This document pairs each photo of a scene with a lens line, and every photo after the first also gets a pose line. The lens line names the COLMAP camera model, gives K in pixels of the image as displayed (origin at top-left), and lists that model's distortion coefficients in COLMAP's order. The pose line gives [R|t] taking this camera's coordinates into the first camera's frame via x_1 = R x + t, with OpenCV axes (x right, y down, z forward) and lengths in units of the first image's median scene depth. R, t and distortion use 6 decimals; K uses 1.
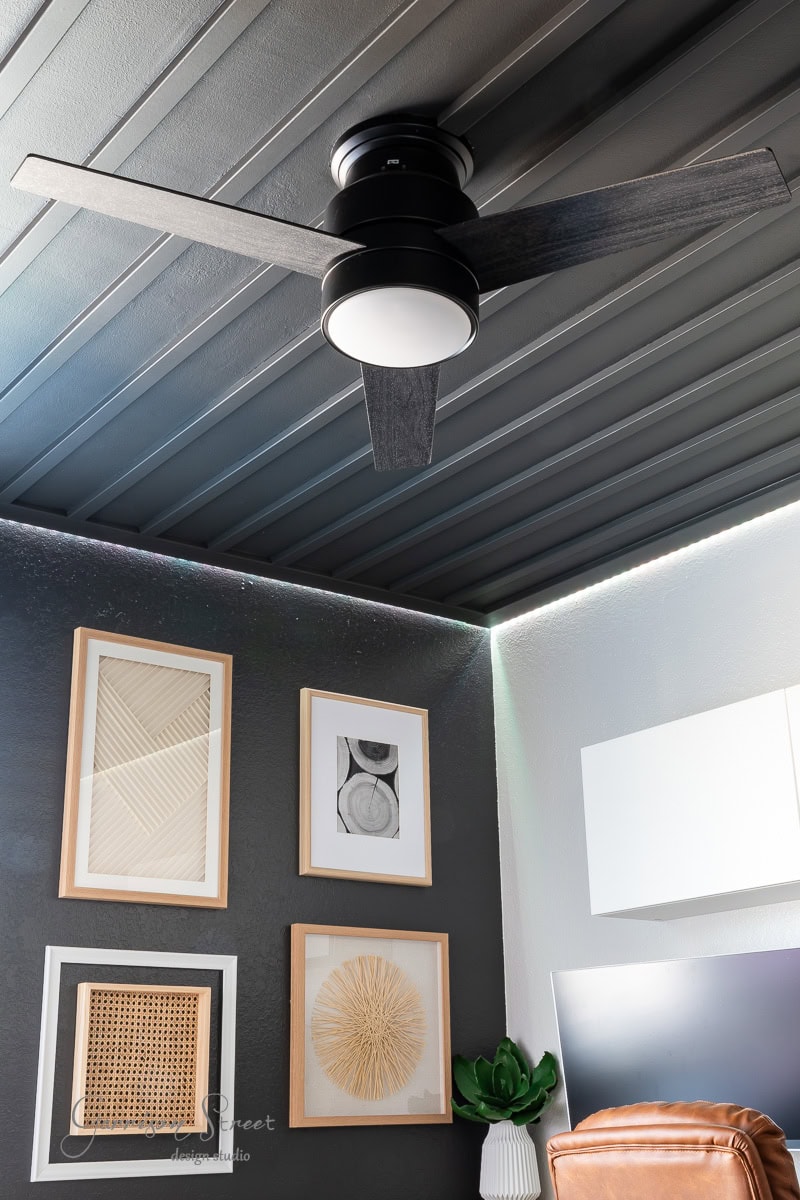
lens RADIAL K [[1460.3, 0, 393.5], [0, 1460.3, 580.2], [0, 0, 1]] dist [-0.007267, 0.000000]
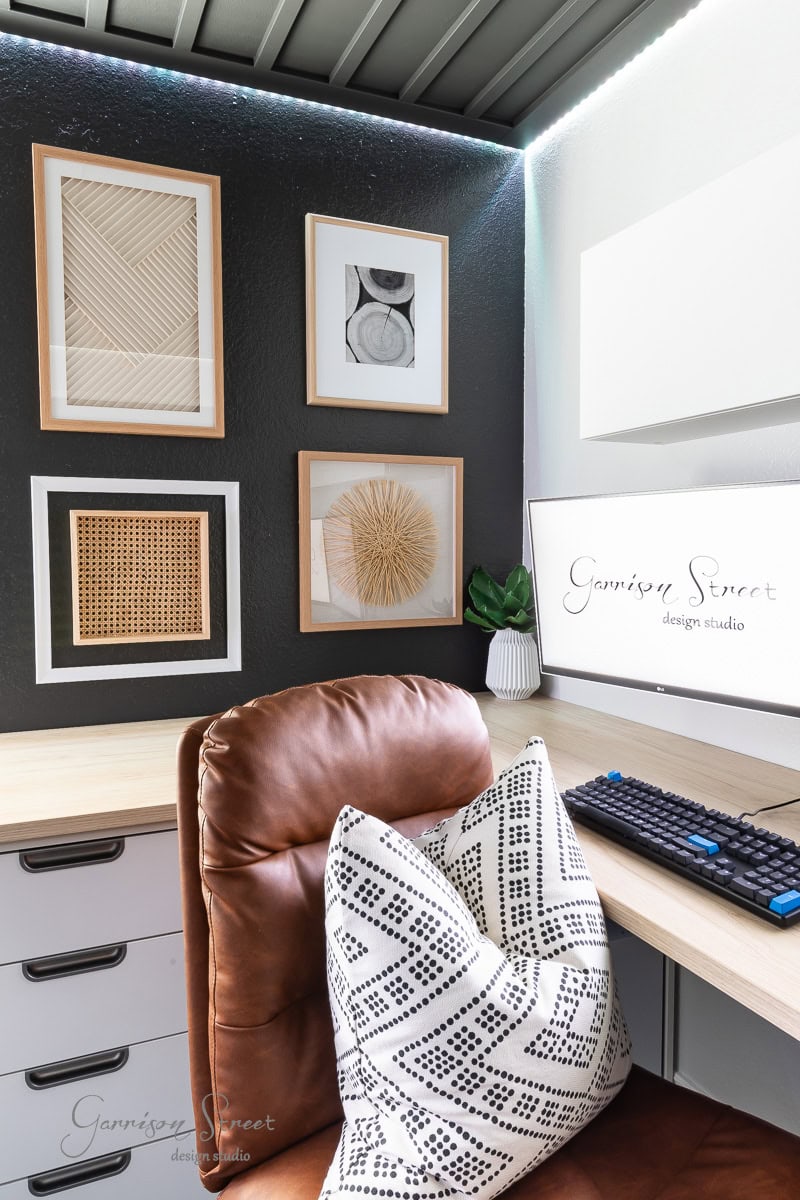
lens RADIAL K [[869.3, 0, 412.6], [0, 869.3, 588.5], [0, 0, 1]] dist [-0.004086, 0.003512]
pose [[0.979483, 0.025478, -0.199909, 0.139428], [0.054675, 0.921174, 0.385291, 0.090483], [0.193967, -0.388316, 0.900882, 0.416021]]
